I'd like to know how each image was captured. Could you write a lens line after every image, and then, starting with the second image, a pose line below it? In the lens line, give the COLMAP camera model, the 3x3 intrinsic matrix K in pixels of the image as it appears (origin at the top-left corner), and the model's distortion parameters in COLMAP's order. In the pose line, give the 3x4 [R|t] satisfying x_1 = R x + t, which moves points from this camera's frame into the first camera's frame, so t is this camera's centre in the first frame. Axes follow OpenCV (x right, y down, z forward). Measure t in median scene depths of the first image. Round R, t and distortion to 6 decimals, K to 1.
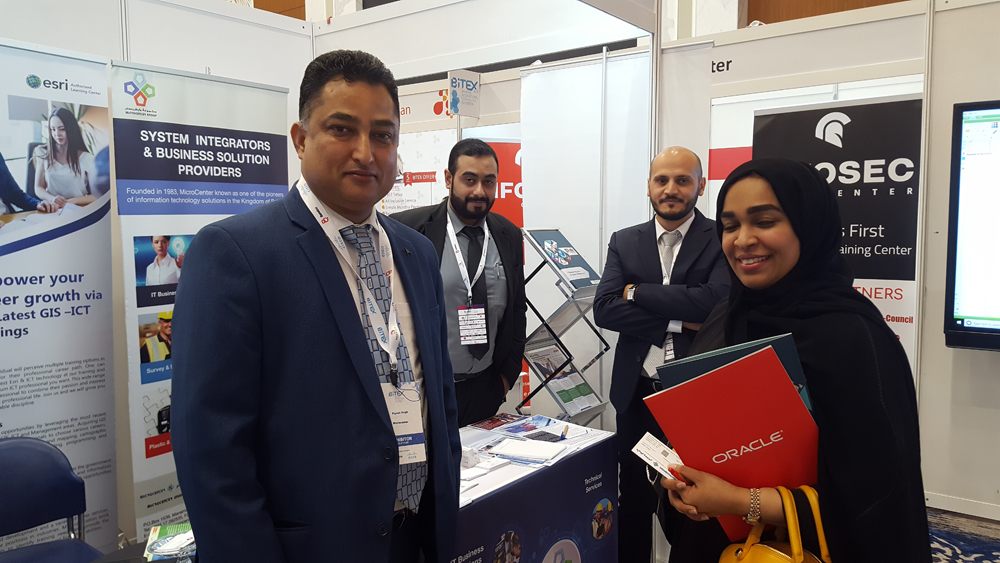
lens RADIAL K [[751.2, 0, 502.2], [0, 751.2, 283.1], [0, 0, 1]] dist [0.109722, -0.255290]
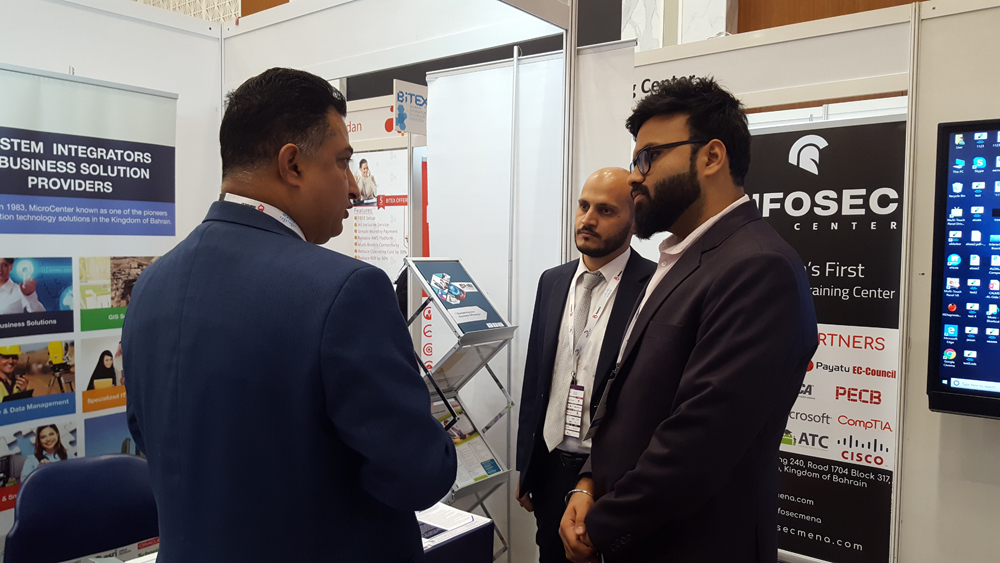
lens RADIAL K [[766.0, 0, 510.9], [0, 766.0, 292.2], [0, 0, 1]] dist [0.020815, -0.057166]
pose [[0.999660, 0.022906, -0.012477, 0.135873], [-0.023218, 0.999406, -0.025462, -0.014484], [0.011886, 0.025743, 0.999598, 0.137467]]
